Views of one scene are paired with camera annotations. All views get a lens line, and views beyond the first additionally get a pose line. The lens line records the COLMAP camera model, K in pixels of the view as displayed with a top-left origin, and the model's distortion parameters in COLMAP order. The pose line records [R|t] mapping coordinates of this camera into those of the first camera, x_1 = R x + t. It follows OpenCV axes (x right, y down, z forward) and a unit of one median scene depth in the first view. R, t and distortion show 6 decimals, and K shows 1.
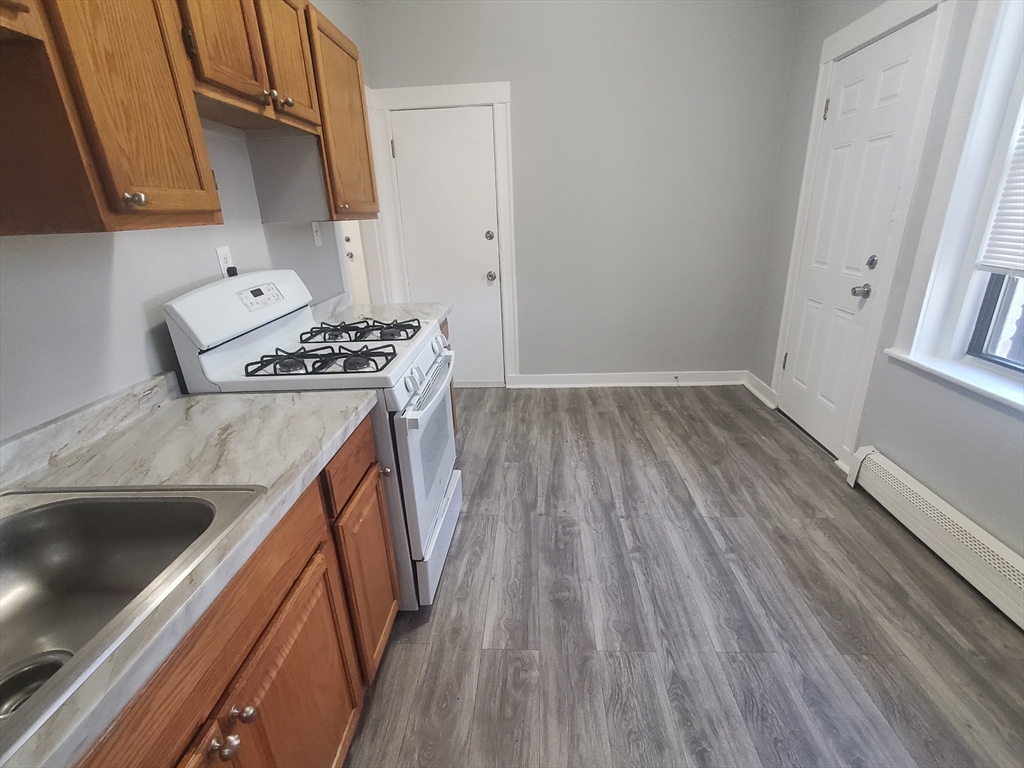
lens RADIAL K [[492.9, 0, 506.3], [0, 492.9, 400.7], [0, 0, 1]] dist [0.009055, -0.000113]
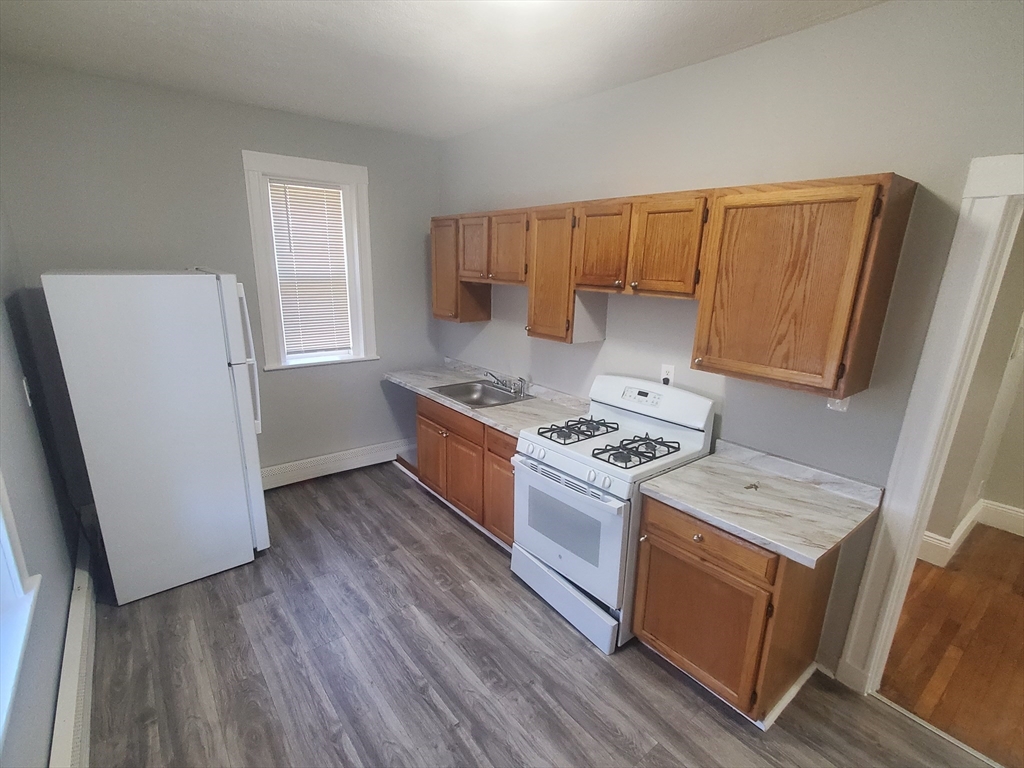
lens RADIAL K [[492.9, 0, 506.3], [0, 492.9, 400.7], [0, 0, 1]] dist [0.009055, -0.000113]
pose [[-0.746980, 0.209765, -0.630888, 0.684296], [-0.228844, 0.809816, 0.540211, -0.814928], [0.624221, 0.547902, -0.556913, 1.399135]]
